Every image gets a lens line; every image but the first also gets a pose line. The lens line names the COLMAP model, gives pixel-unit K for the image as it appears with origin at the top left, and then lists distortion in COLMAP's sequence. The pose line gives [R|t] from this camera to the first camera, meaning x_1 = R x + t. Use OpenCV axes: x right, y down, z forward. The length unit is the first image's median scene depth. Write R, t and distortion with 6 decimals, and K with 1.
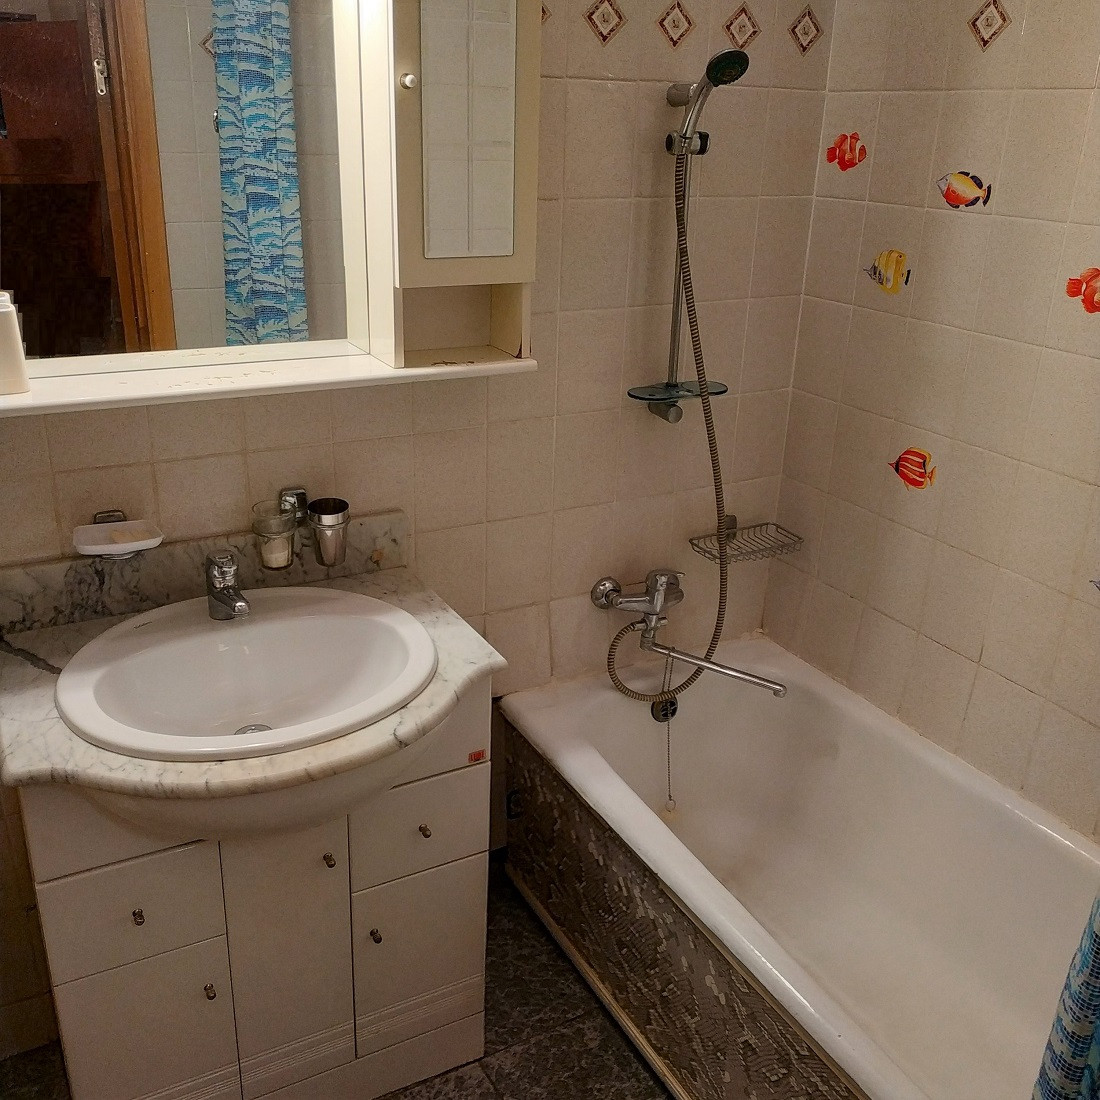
lens RADIAL K [[1046.0, 0, 524.7], [0, 1046.0, 543.6], [0, 0, 1]] dist [0.077946, -0.180214]
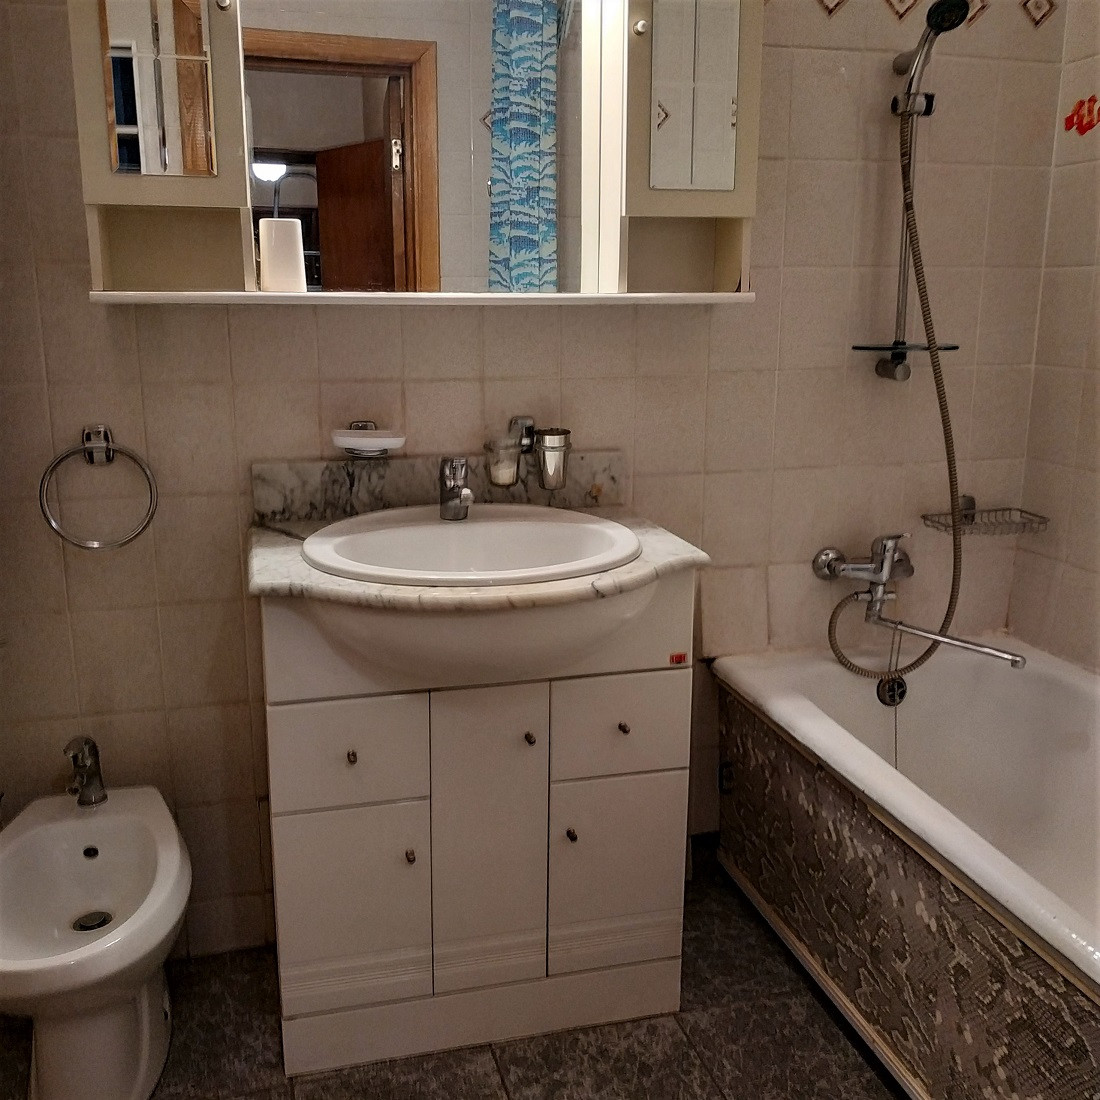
lens RADIAL K [[1046.0, 0, 524.7], [0, 1046.0, 543.6], [0, 0, 1]] dist [0.077946, -0.180214]
pose [[0.969031, 0.027835, -0.245364, 0.047526], [-0.066041, 0.986646, -0.148889, 0.216841], [0.237943, 0.160482, 0.957929, -0.018005]]
